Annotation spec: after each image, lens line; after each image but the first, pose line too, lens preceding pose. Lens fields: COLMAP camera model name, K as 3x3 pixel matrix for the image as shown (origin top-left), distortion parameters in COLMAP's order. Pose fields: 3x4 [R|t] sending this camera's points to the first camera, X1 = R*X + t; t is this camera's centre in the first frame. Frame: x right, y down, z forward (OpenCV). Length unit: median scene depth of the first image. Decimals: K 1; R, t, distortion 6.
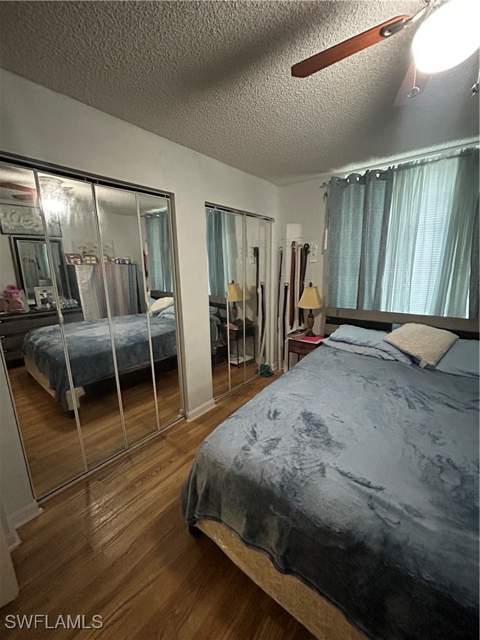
lens RADIAL K [[257.5, 0, 241.2], [0, 257.5, 319.3], [0, 0, 1]] dist [-0.001224, 0.000282]
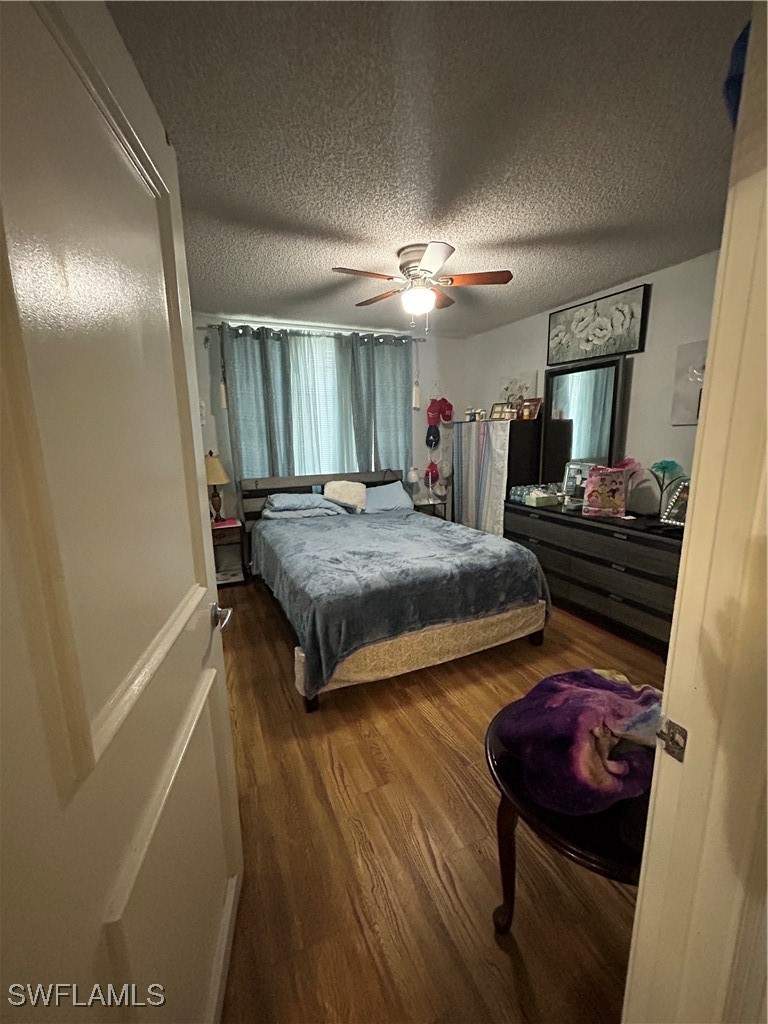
lens RADIAL K [[412.0, 0, 382.1], [0, 412.0, 513.0], [0, 0, 1]] dist [-0.001224, 0.000282]
pose [[0.463595, -0.162413, 0.871035, -0.799218], [0.191213, 0.978231, 0.080631, 0.049227], [-0.865169, 0.129174, 0.484558, -0.011259]]
